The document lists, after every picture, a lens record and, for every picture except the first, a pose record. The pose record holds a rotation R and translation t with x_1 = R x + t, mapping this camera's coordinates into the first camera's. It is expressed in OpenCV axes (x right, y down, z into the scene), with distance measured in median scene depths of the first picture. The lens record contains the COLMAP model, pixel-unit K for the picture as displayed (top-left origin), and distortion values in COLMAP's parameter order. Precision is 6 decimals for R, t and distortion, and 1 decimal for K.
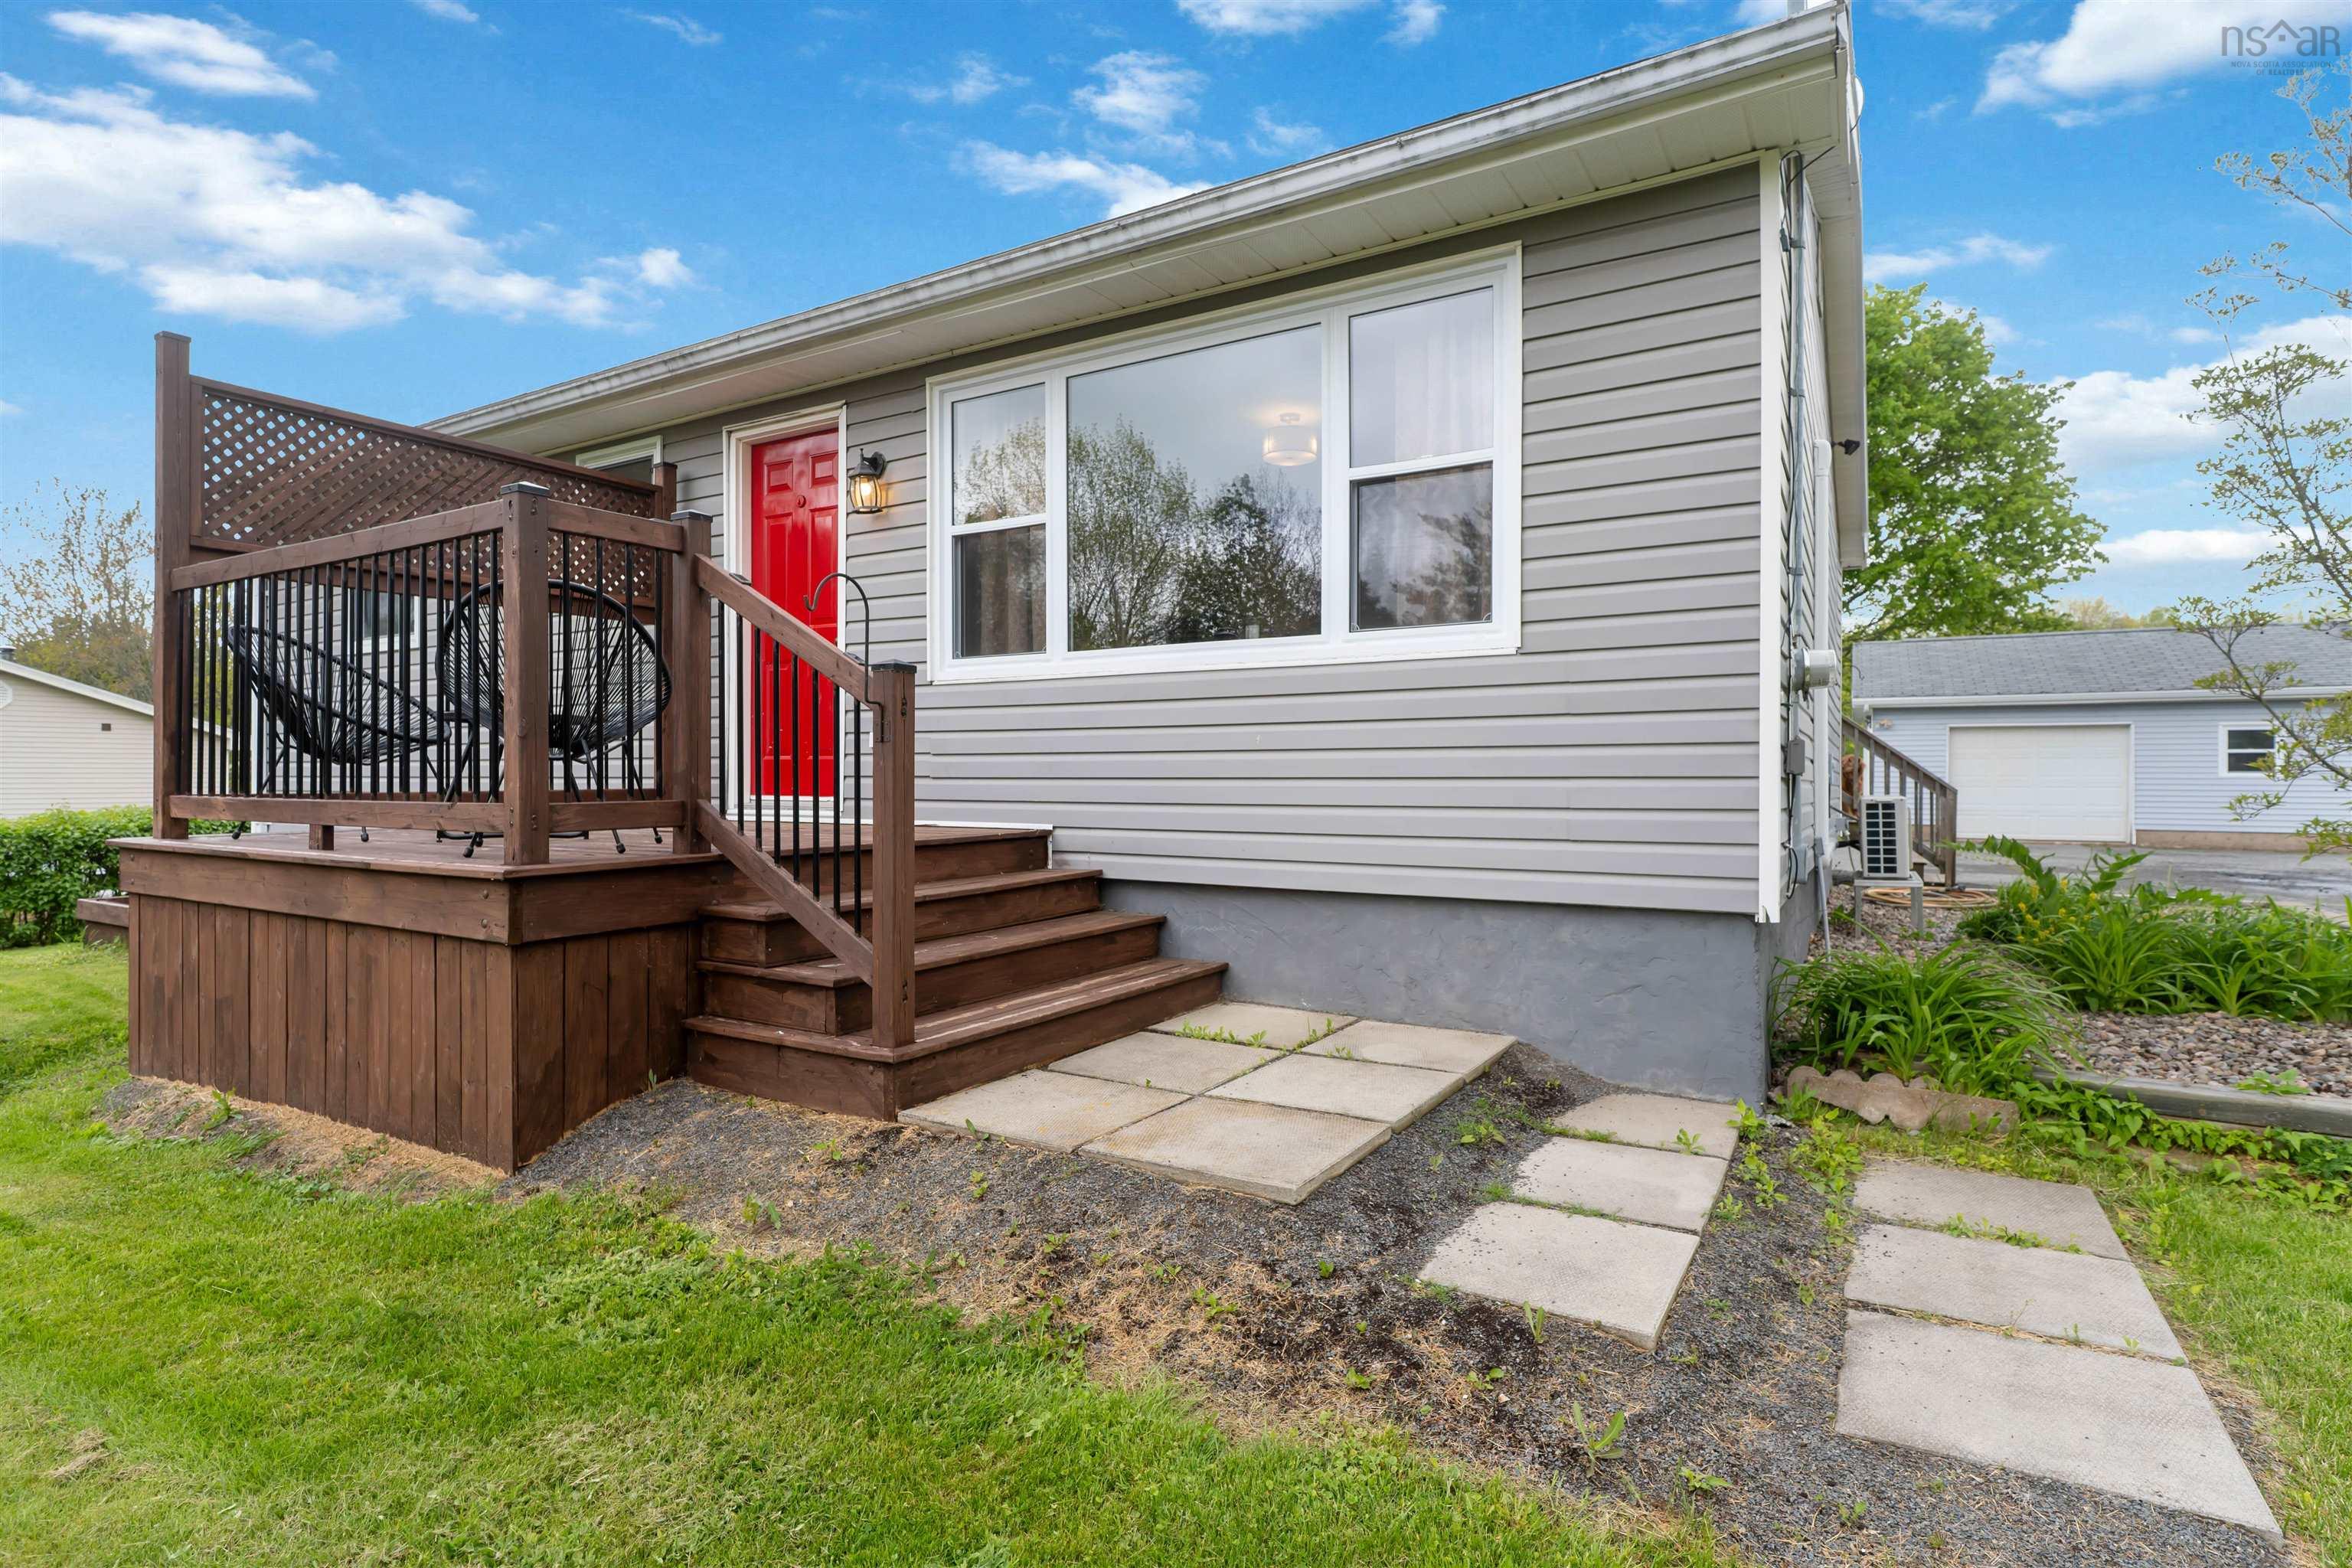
lens RADIAL K [[1175.2, 0, 1183.4], [0, 1175.2, 773.3], [0, 0, 1]] dist [-0.003299, 0.000118]
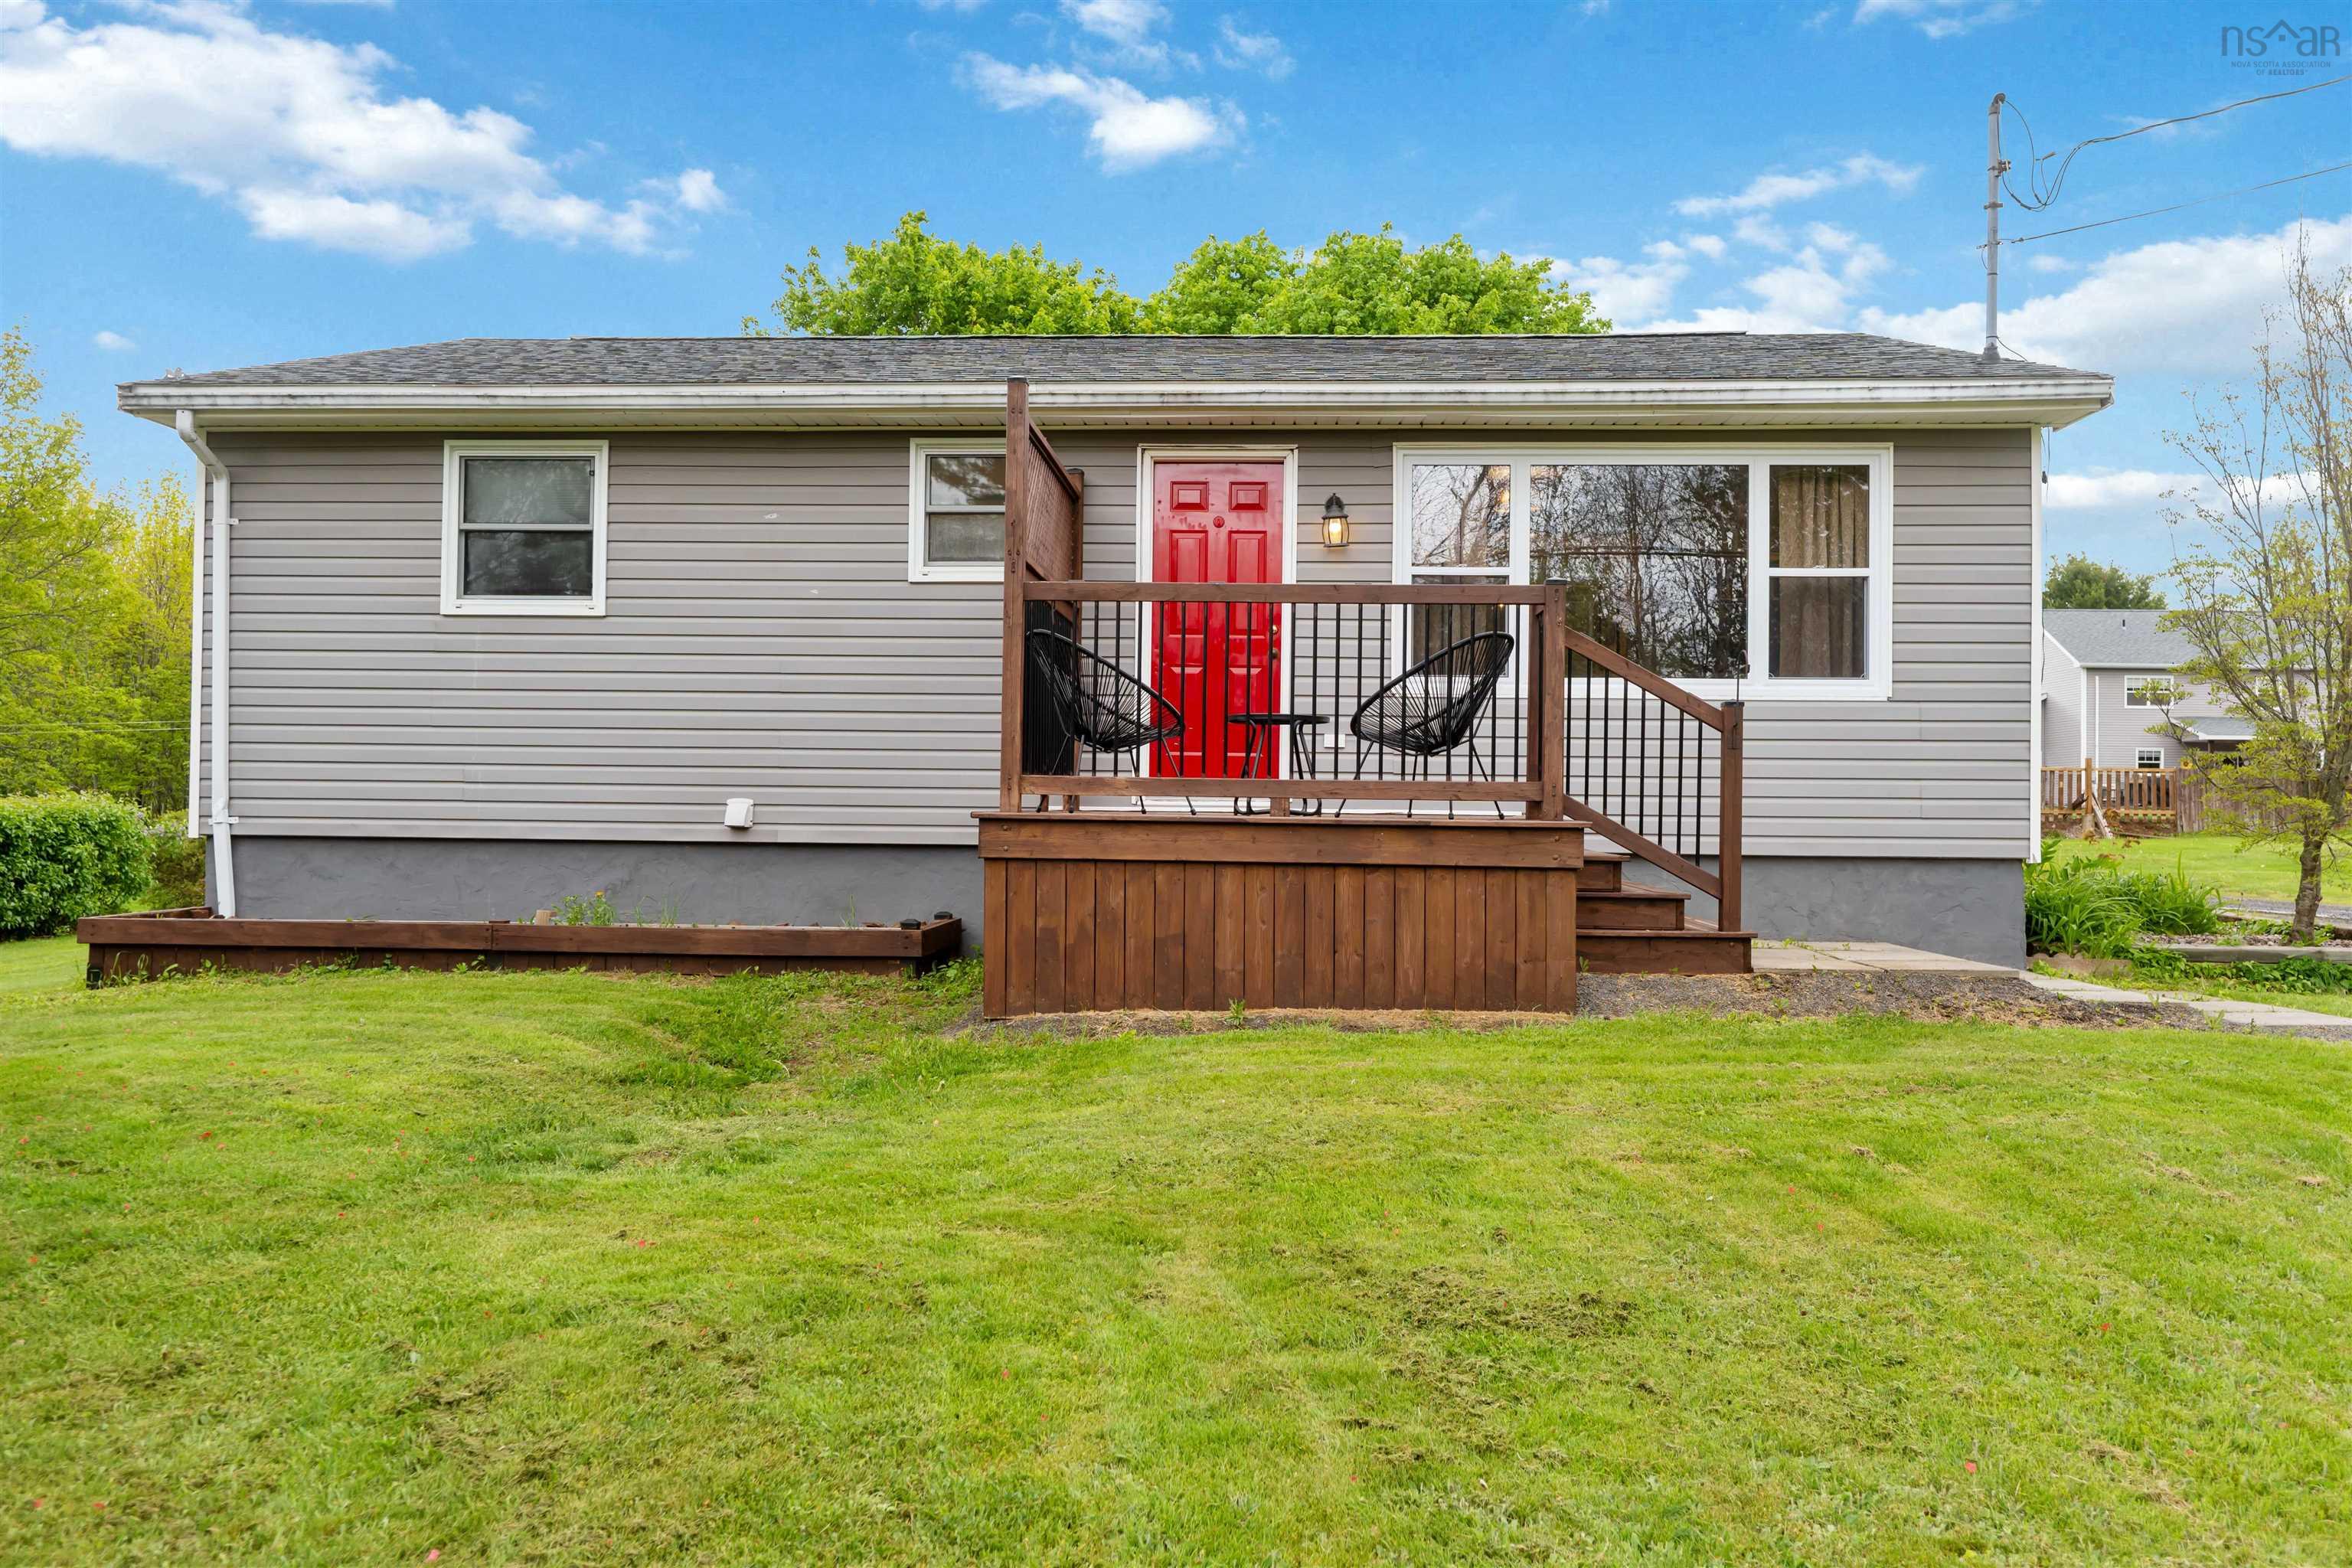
lens RADIAL K [[1797.3, 0, 1180.3], [0, 1797.3, 770.7], [0, 0, 1]] dist [-0.008271, -0.004904]
pose [[0.889382, 0.019166, 0.456764, -1.668878], [-0.013438, 0.999785, -0.015786, 0.043532], [-0.456968, 0.007901, 0.889448, -0.715582]]
